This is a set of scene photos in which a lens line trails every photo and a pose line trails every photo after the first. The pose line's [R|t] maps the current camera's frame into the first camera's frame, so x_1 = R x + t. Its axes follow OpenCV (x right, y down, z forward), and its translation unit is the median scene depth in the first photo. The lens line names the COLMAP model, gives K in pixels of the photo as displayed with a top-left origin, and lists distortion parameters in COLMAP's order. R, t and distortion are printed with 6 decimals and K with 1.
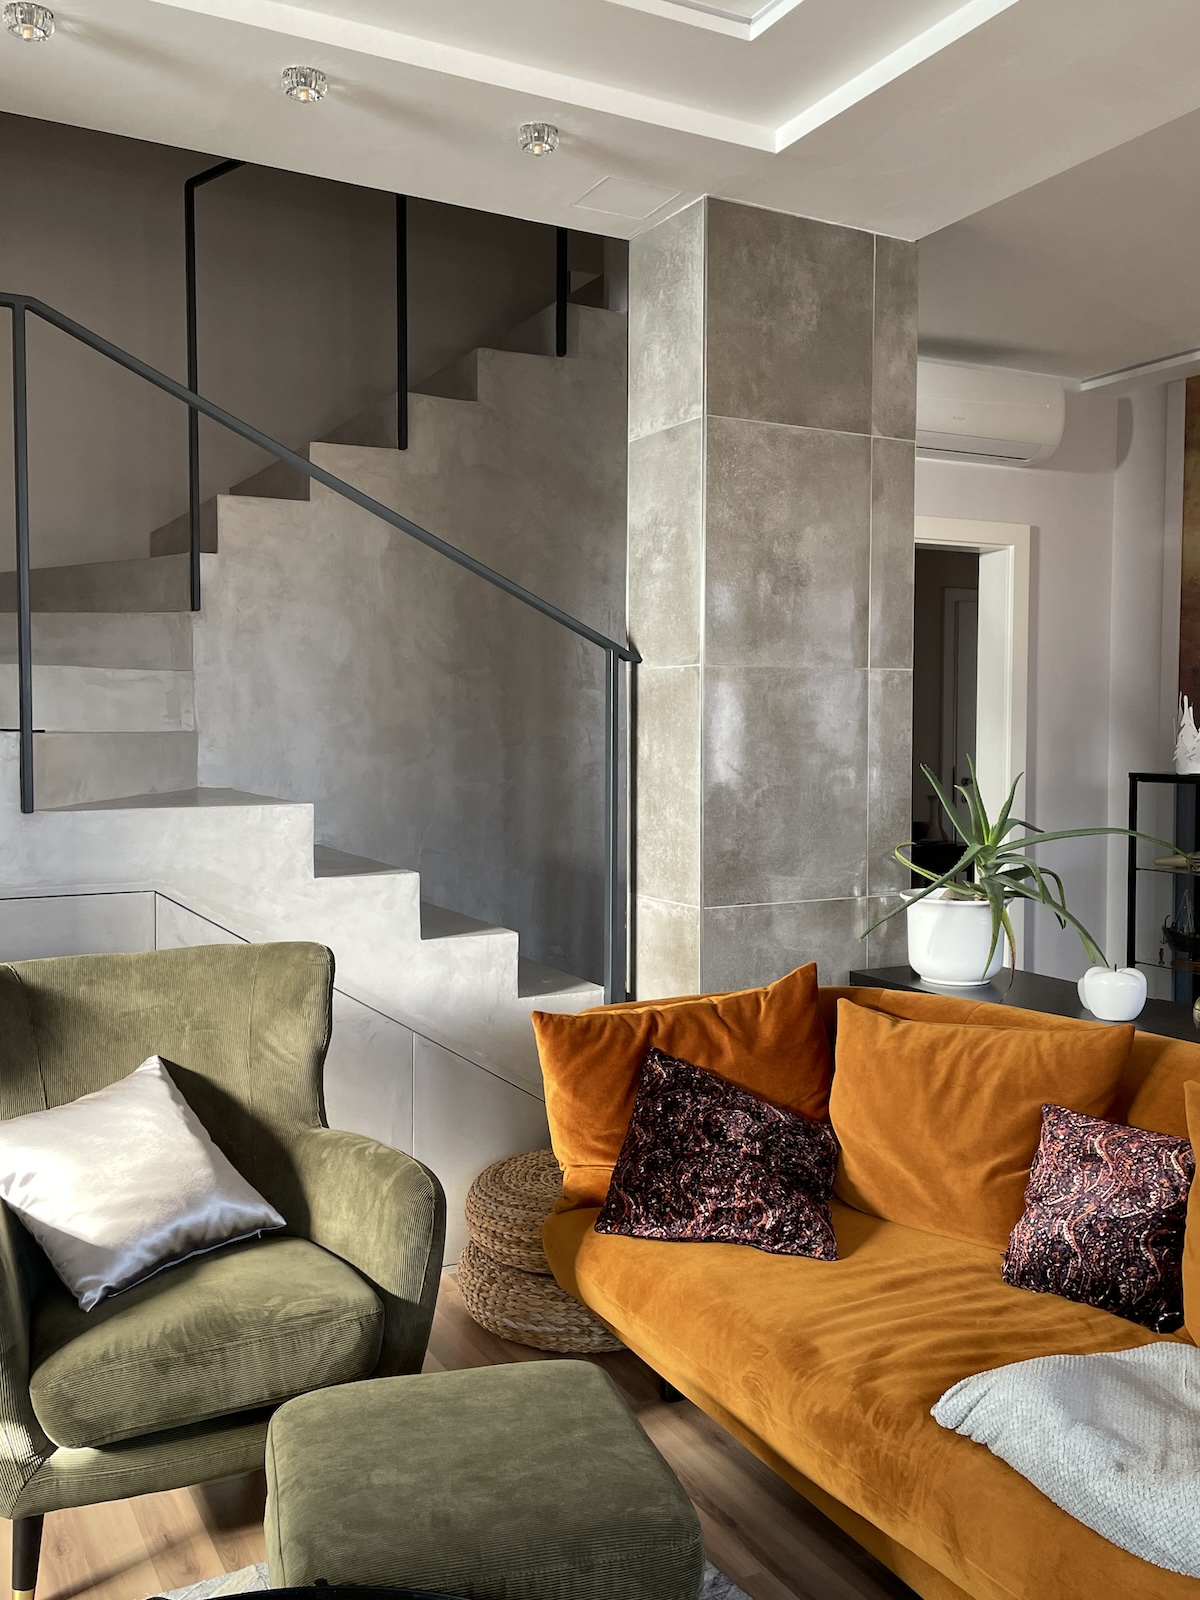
lens RADIAL K [[1397.9, 0, 617.5], [0, 1397.9, 781.6], [0, 0, 1]] dist [0.105417, -0.132876]
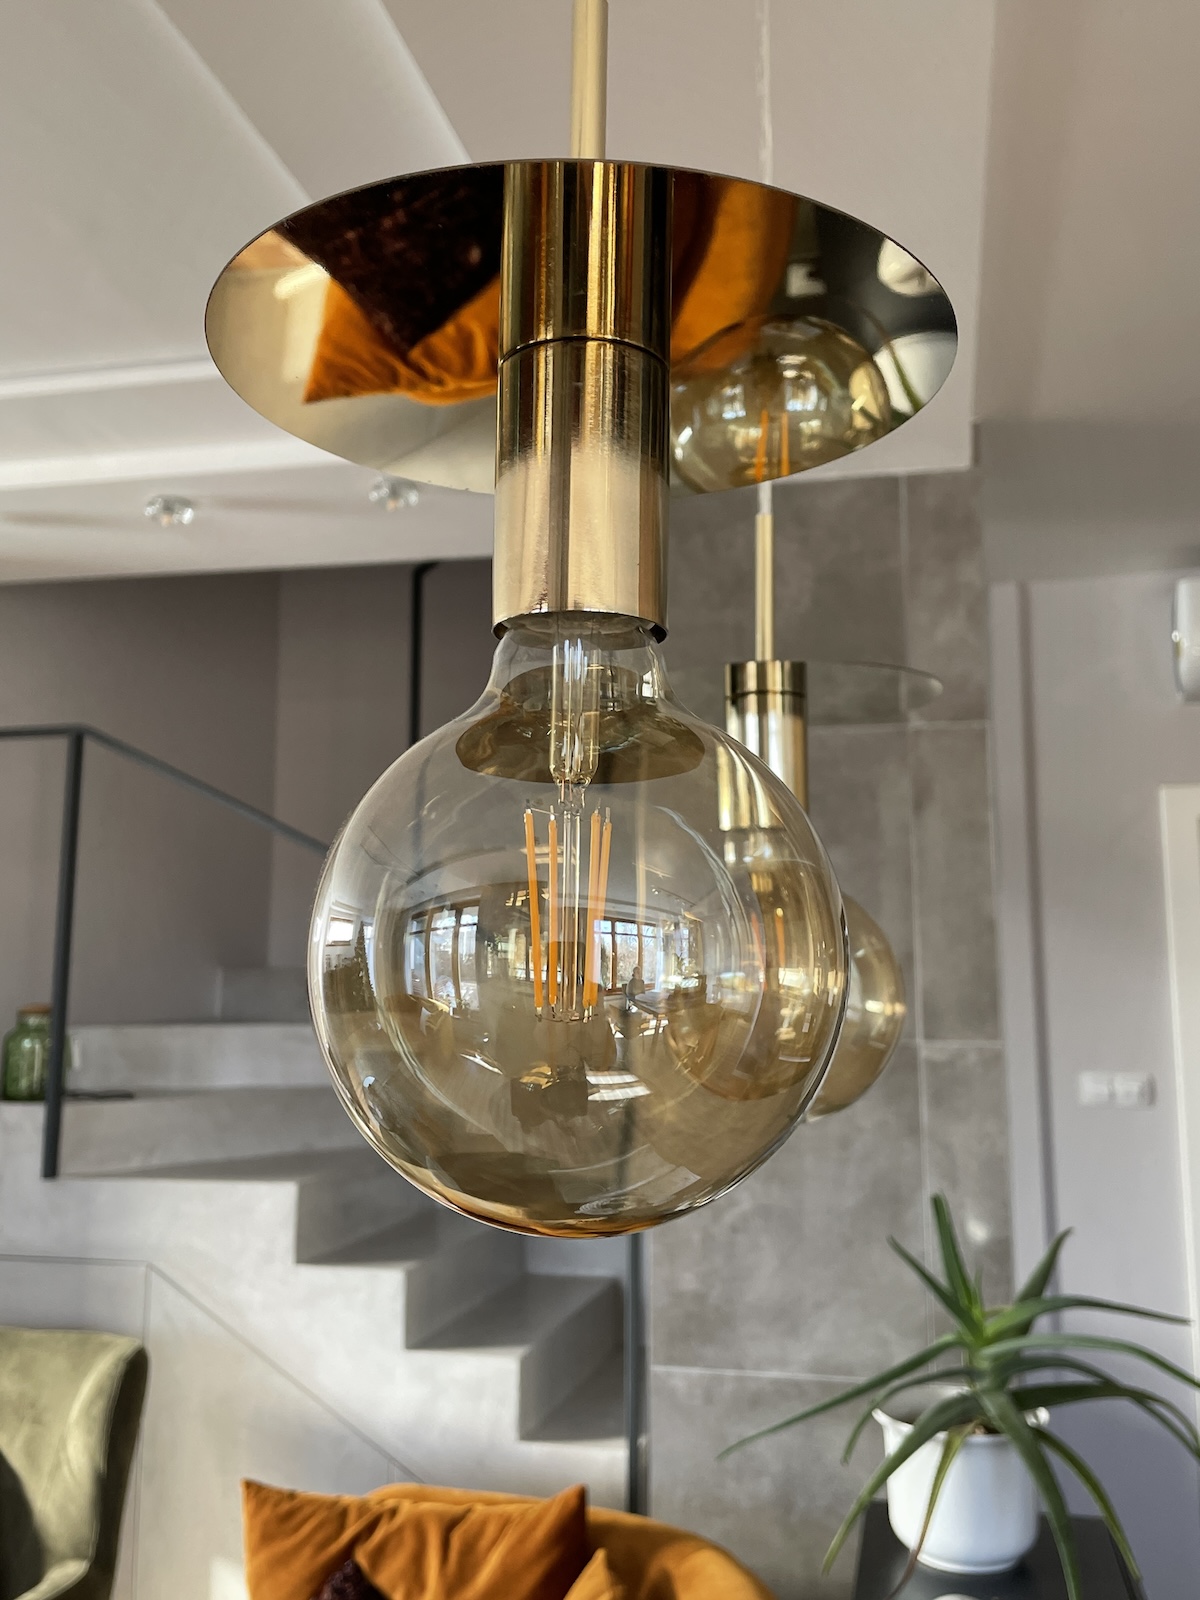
lens RADIAL K [[1424.4, 0, 594.9], [0, 1424.4, 782.4], [0, 0, 1]] dist [0.075353, -0.100186]
pose [[0.746139, -0.098182, -0.658511, 0.574417], [-0.027006, 0.983790, -0.177280, -0.081004], [0.665242, 0.150059, 0.731393, 0.357521]]
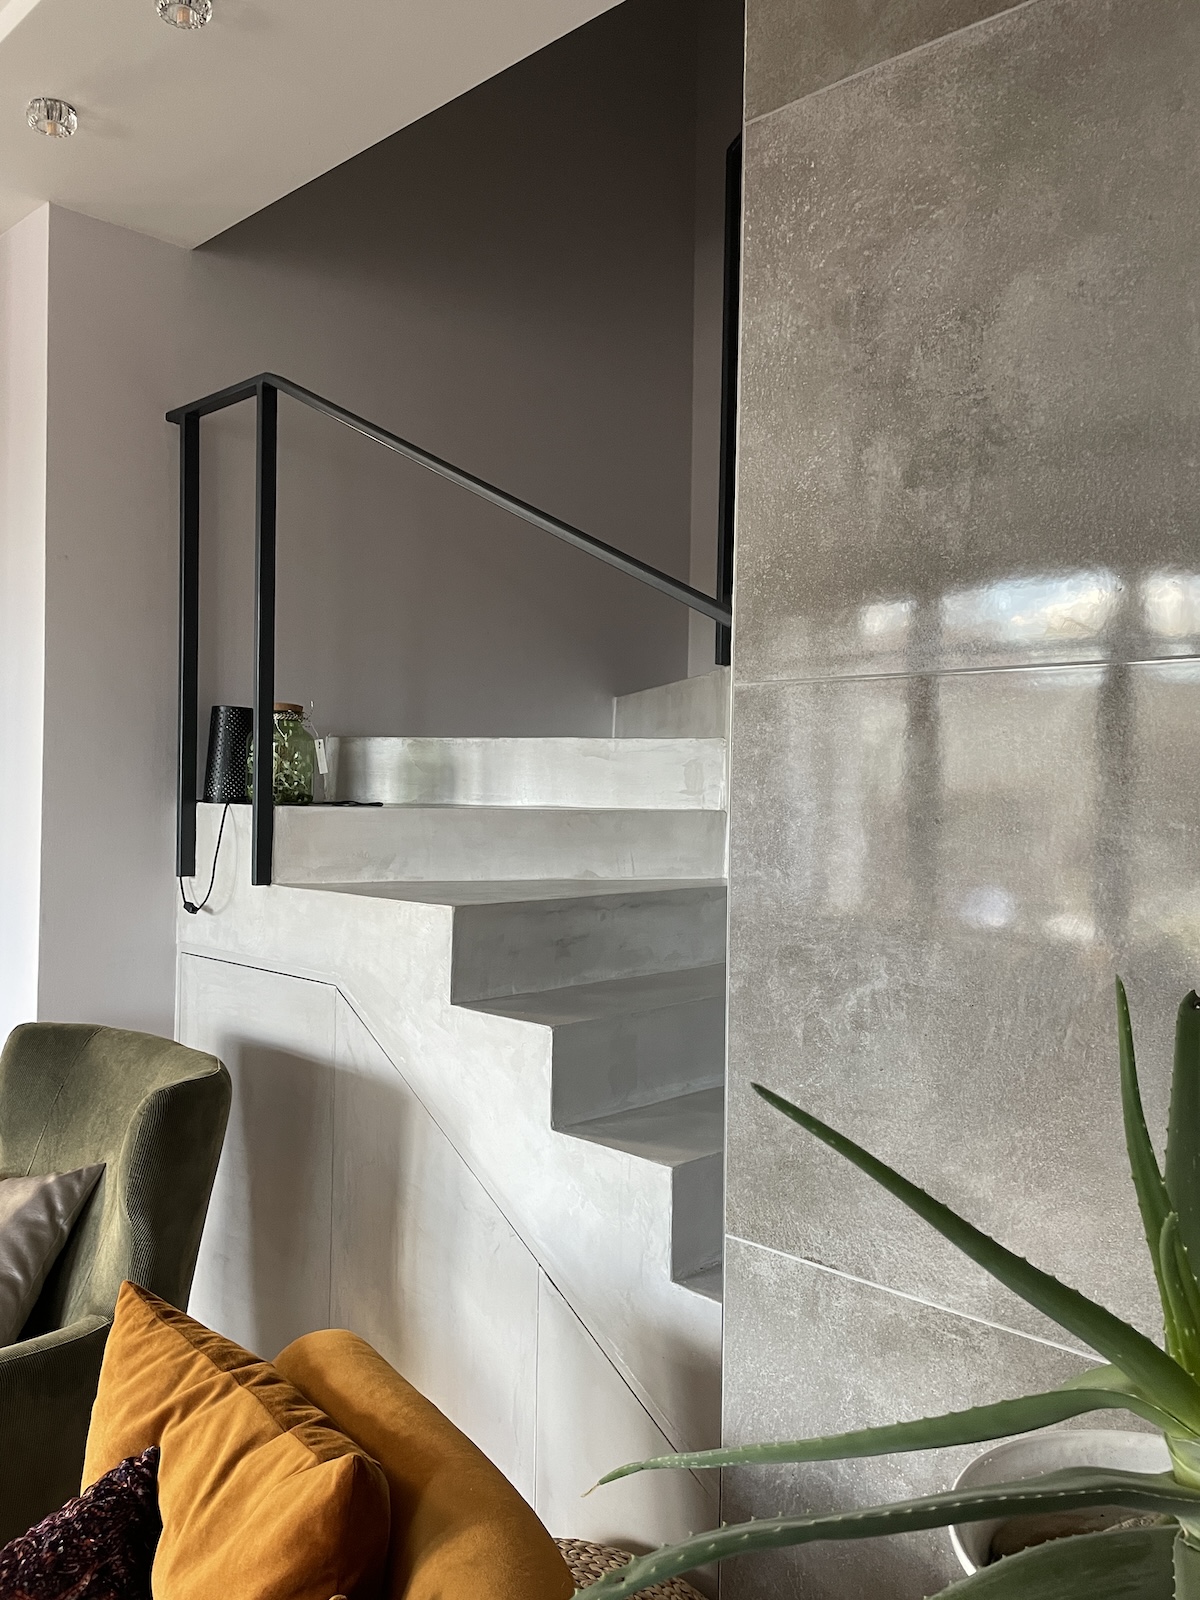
lens RADIAL K [[1205.4, 0, 591.9], [0, 1205.4, 790.9], [0, 0, 1]] dist [0.108179, -0.137717]
pose [[0.303187, 0.008083, -0.952897, 0.408186], [-0.052866, 0.998567, -0.008350, -0.043089], [0.951464, 0.052908, 0.303179, 0.823423]]
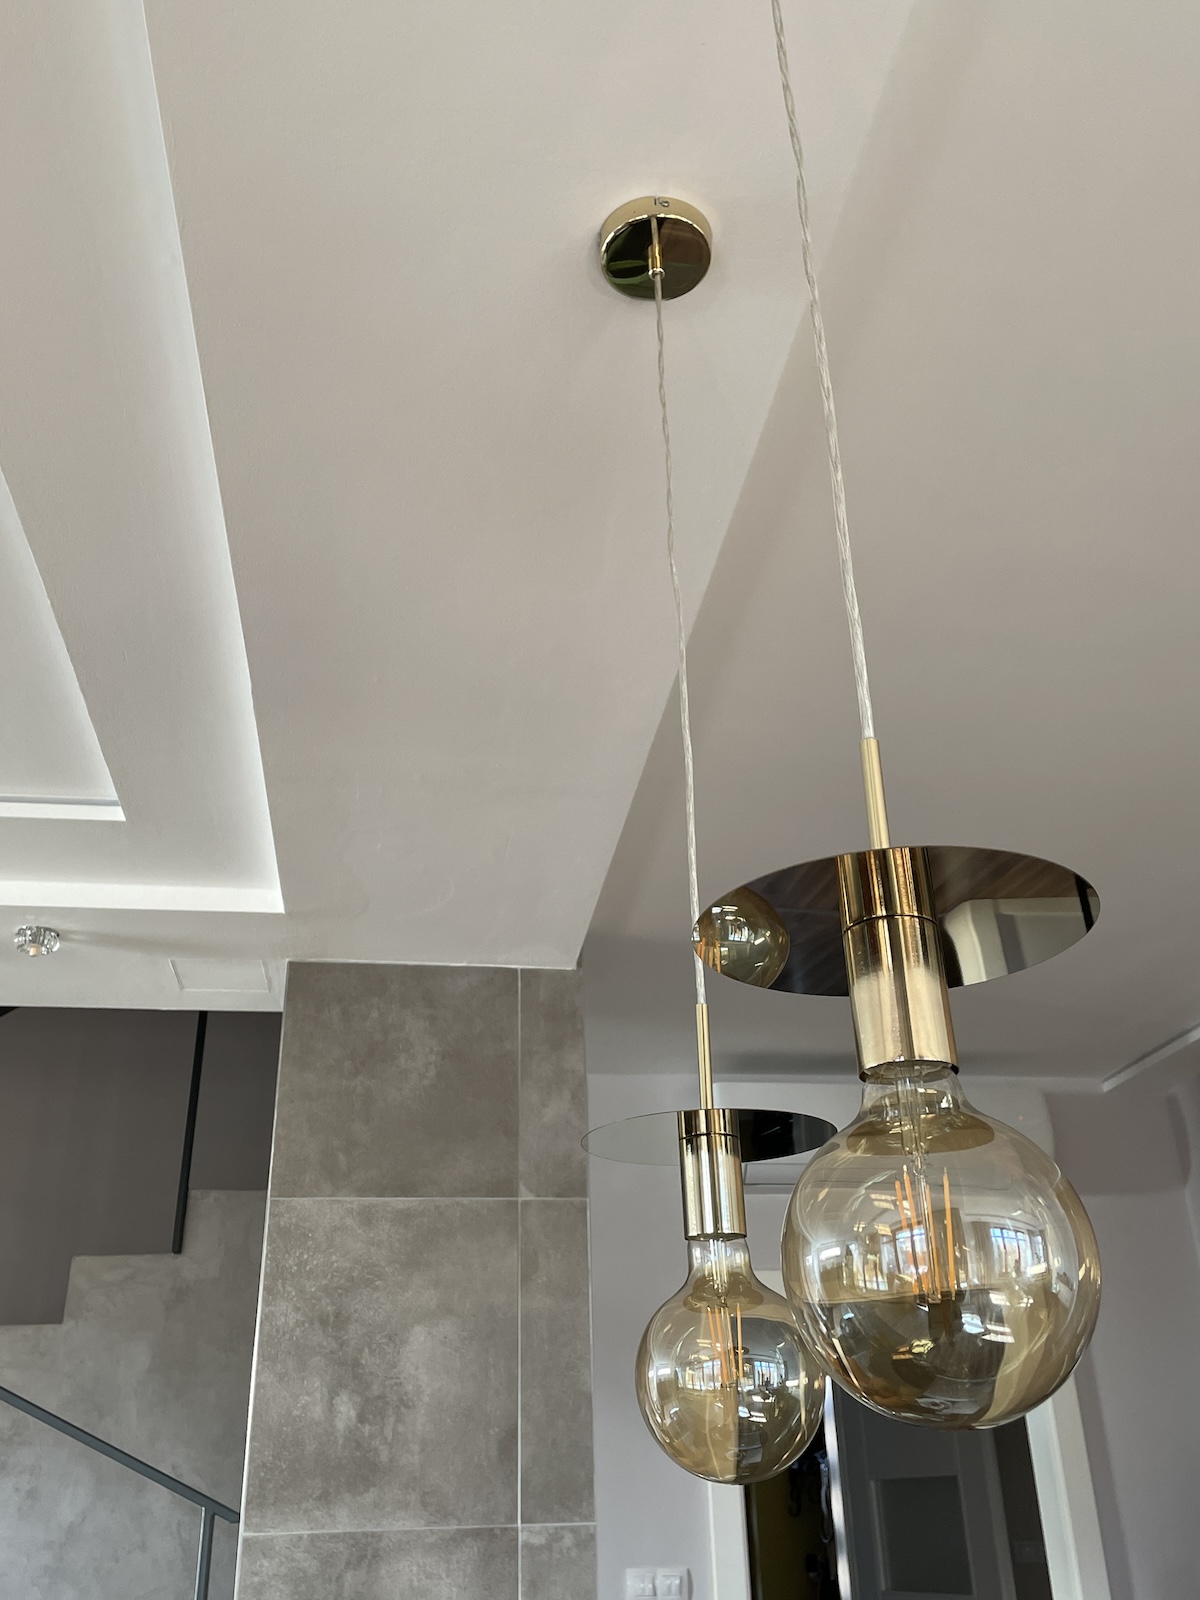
lens RADIAL K [[1404.9, 0, 585.2], [0, 1404.9, 795.7], [0, 0, 1]] dist [0.096245, -0.125173]
pose [[0.933120, -0.183285, -0.309343, 0.532463], [0.010815, 0.874244, -0.485366, -0.054391], [0.359402, 0.449560, 0.817757, 0.254761]]
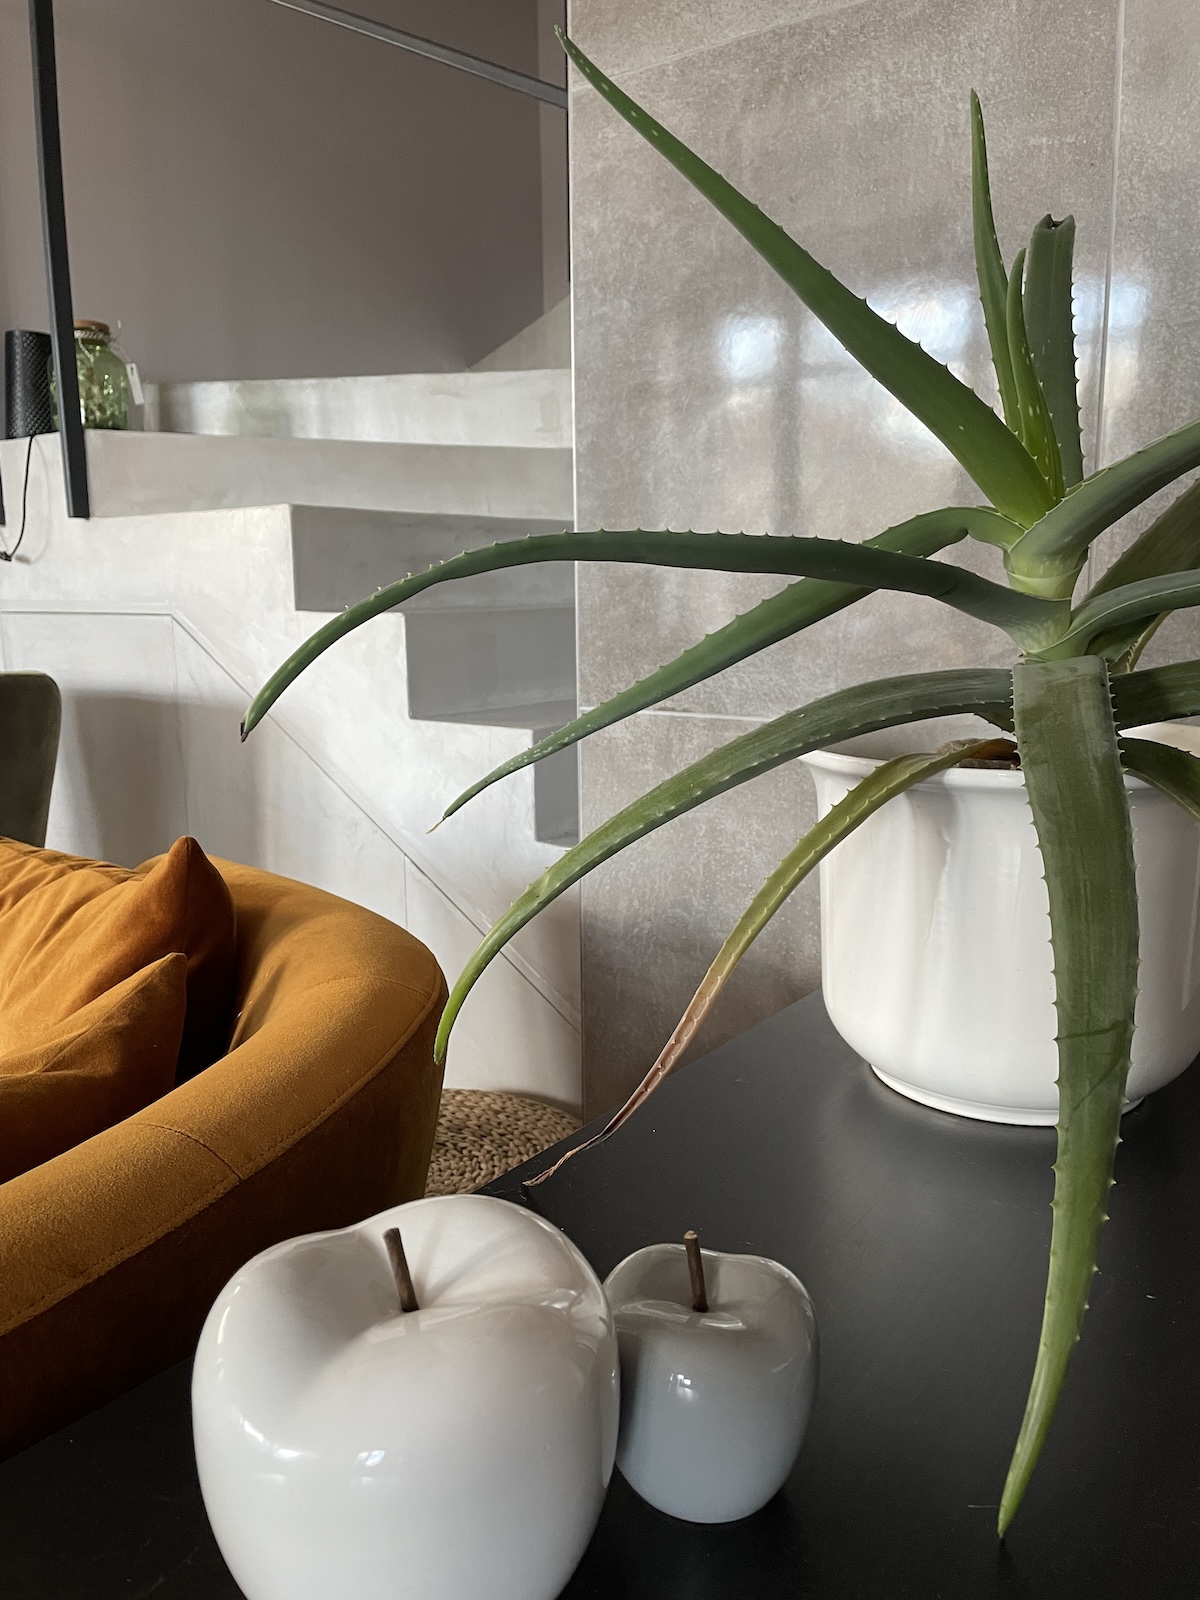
lens RADIAL K [[1213.3, 0, 600.0], [0, 1213.3, 786.3], [0, 0, 1]] dist [0.101978, -0.125609]
pose [[0.407774, 0.143473, -0.901740, 0.400998], [-0.023914, 0.988917, 0.146529, 0.058595], [0.912770, -0.038187, 0.406686, 0.839011]]
